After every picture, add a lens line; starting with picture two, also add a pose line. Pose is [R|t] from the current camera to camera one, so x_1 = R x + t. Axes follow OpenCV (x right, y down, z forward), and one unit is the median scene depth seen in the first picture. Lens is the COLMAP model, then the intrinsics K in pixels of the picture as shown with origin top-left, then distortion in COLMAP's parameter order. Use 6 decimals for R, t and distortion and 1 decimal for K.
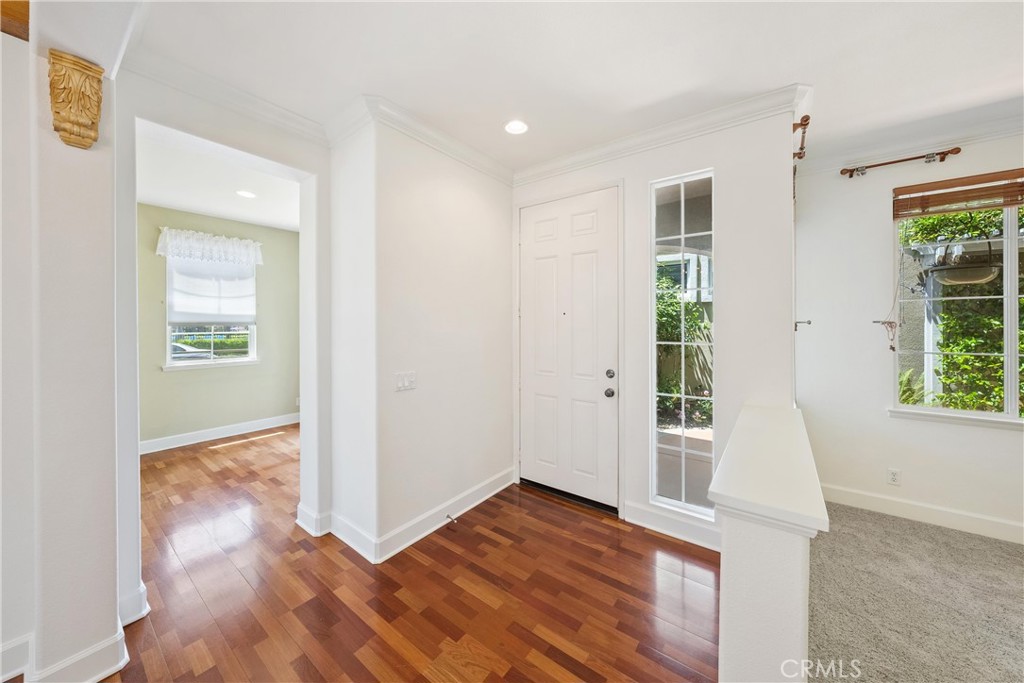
lens RADIAL K [[355.3, 0, 506.4], [0, 355.3, 324.1], [0, 0, 1]] dist [-0.001388, 0.000234]
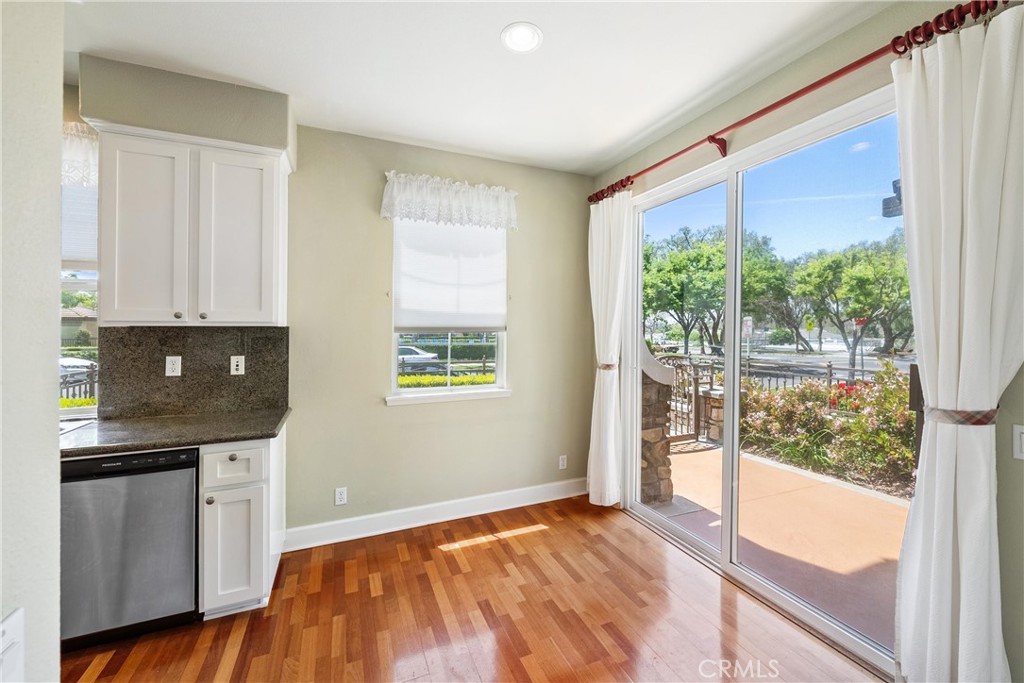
lens RADIAL K [[409.1, 0, 515.3], [0, 409.1, 325.0], [0, 0, 1]] dist [0.000708, -0.000123]
pose [[0.876498, 0.008730, -0.481327, -0.414095], [-0.012254, 0.999916, -0.004179, -0.006419], [0.481250, 0.009561, 0.876531, 0.464662]]
